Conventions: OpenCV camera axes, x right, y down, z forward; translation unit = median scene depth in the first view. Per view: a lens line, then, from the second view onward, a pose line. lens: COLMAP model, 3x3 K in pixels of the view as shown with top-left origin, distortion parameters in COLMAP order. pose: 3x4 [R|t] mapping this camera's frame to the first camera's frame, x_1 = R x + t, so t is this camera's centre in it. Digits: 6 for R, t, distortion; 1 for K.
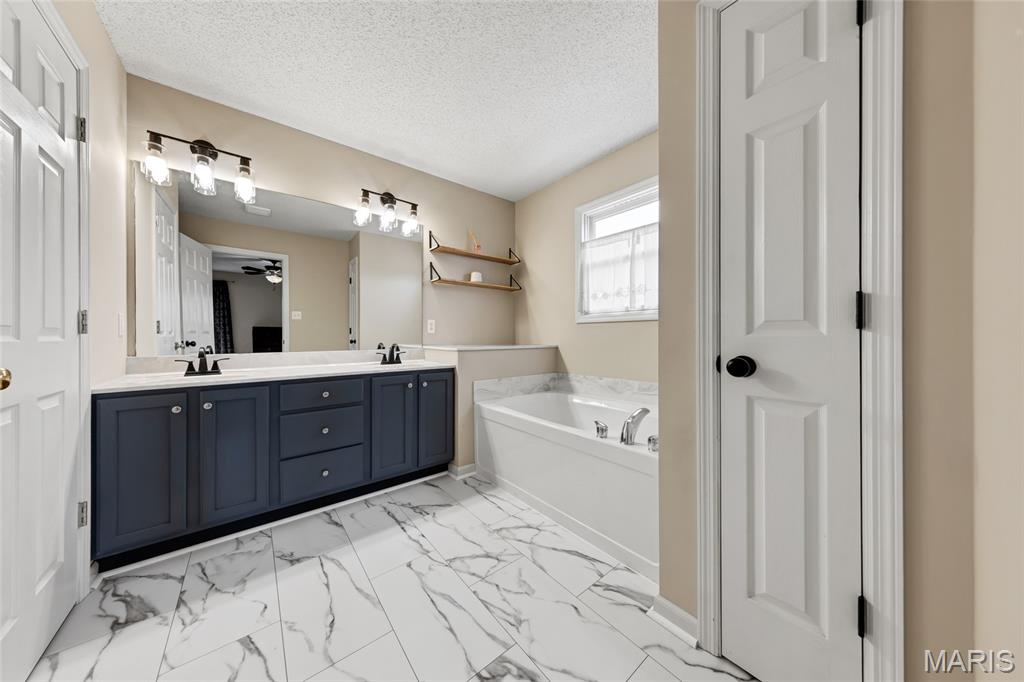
lens RADIAL K [[323.0, 0, 505.9], [0, 323.0, 340.9], [0, 0, 1]] dist [0.000162, 0.000001]
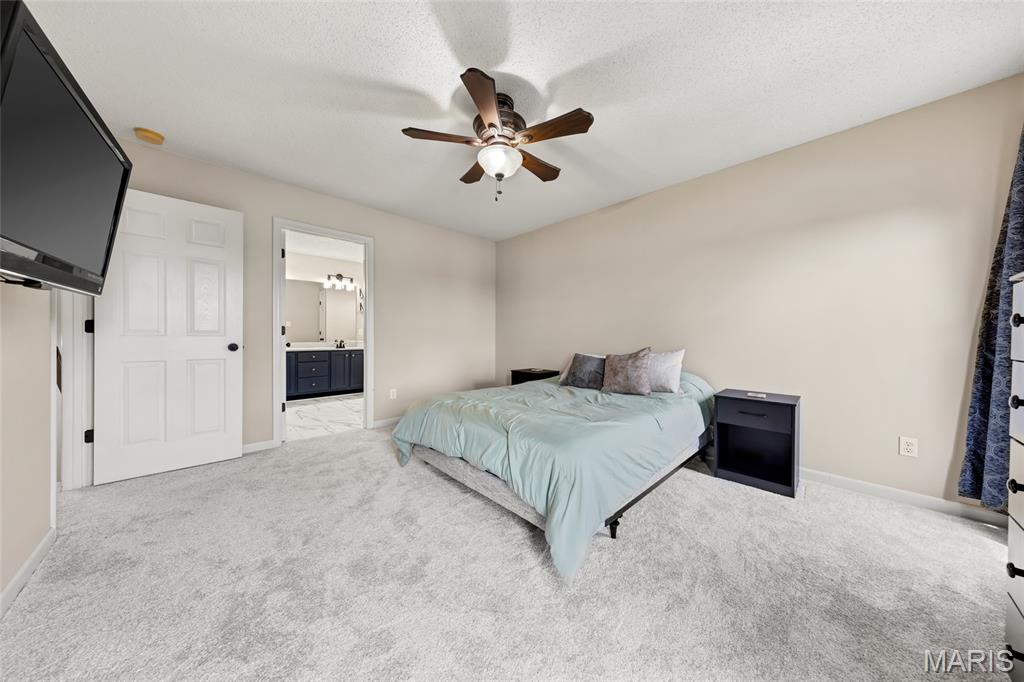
lens RADIAL K [[323.0, 0, 505.9], [0, 323.0, 340.9], [0, 0, 1]] dist [0.000162, 0.000001]
pose [[0.996242, 0.002791, 0.086568, 0.639220], [-0.002940, 0.999994, 0.001601, 0.009586], [-0.086563, -0.001849, 0.996245, -1.443759]]
